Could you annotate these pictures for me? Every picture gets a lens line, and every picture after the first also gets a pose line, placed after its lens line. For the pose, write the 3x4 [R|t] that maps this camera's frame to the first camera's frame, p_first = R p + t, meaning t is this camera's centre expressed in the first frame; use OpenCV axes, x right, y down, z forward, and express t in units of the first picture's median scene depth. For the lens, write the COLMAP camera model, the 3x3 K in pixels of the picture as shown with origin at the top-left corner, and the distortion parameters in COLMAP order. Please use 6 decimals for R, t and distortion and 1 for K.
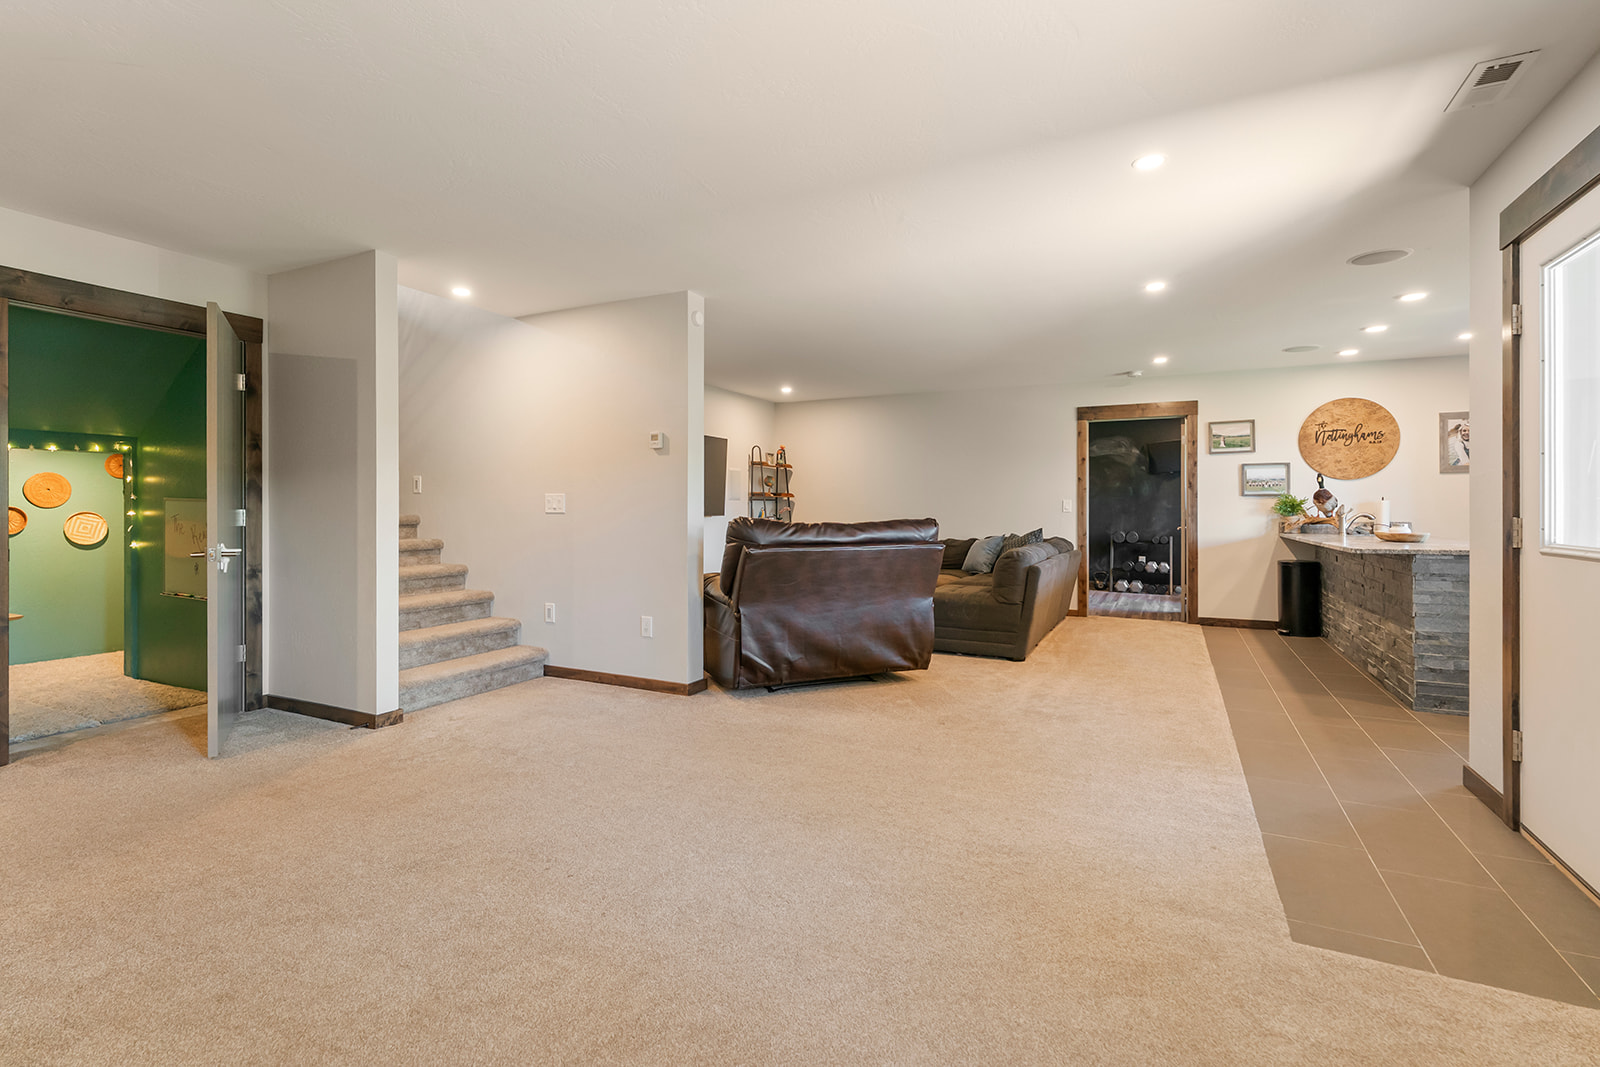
lens RADIAL K [[738.9, 0, 797.5], [0, 738.9, 520.0], [0, 0, 1]] dist [-0.001029, -0.001688]
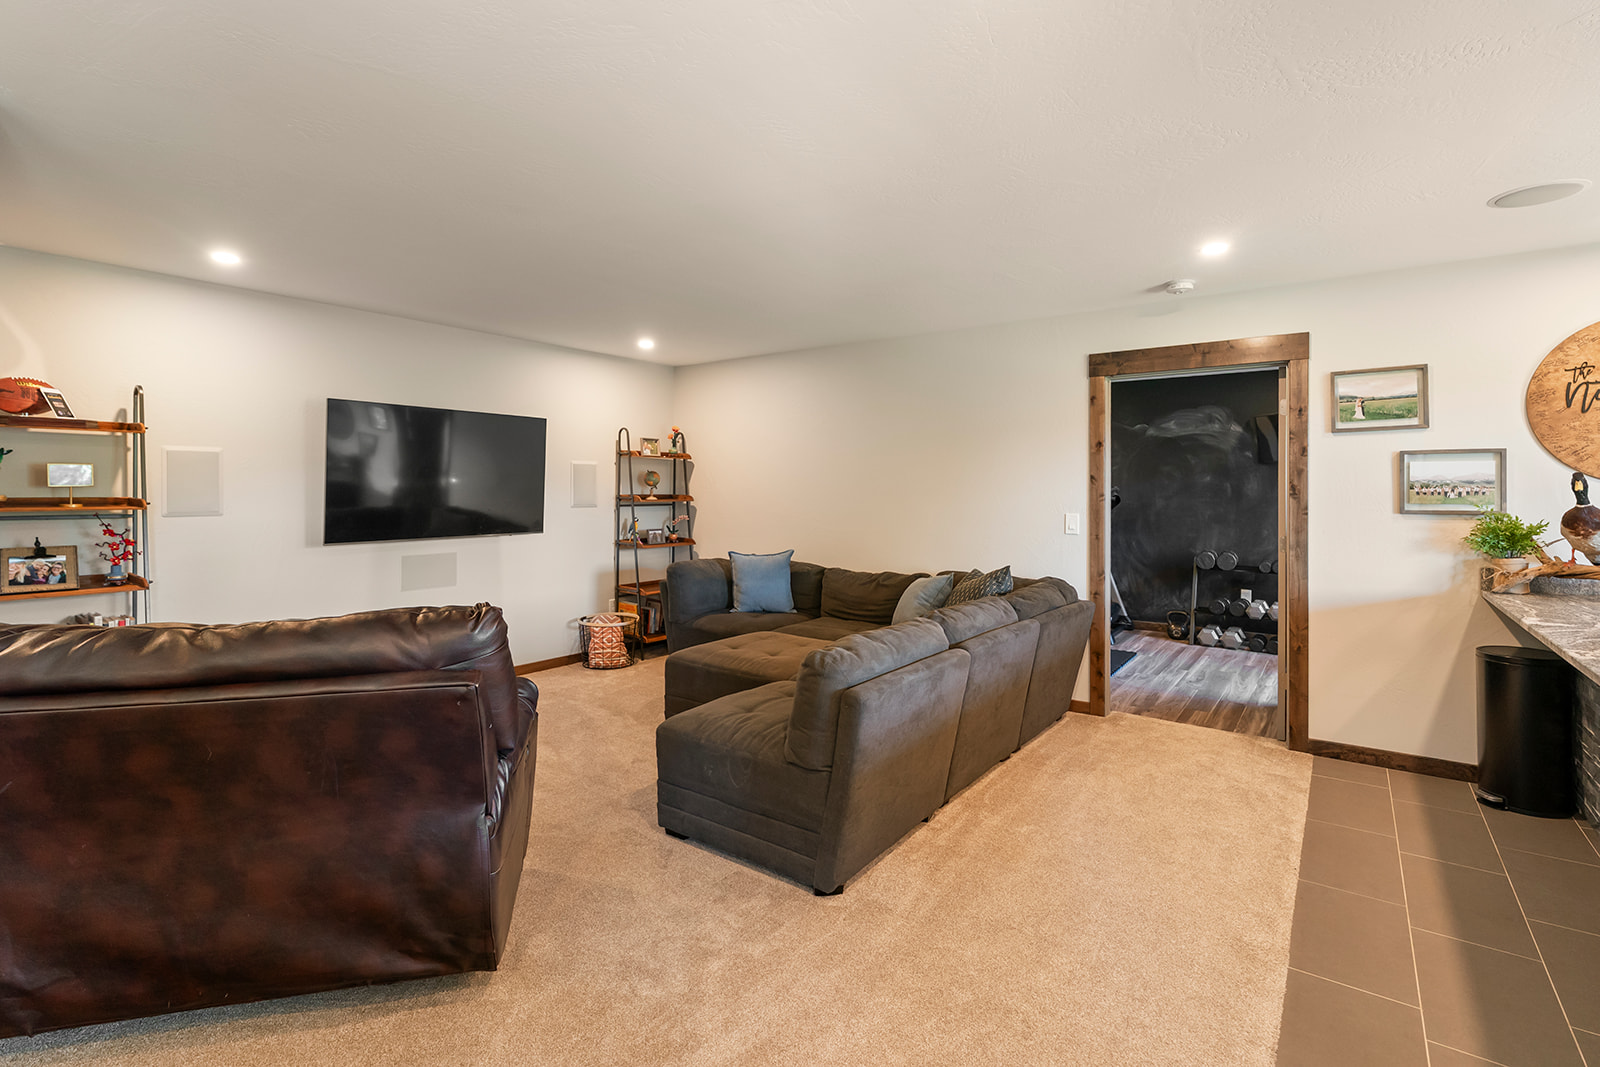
lens RADIAL K [[738.9, 0, 809.3], [0, 738.9, 502.5], [0, 0, 1]] dist [-0.001029, -0.001688]
pose [[0.986159, 0.003834, -0.165756, 0.271200], [-0.003649, 0.999992, 0.001415, -0.037906], [0.165760, -0.000791, 0.986166, 0.409019]]
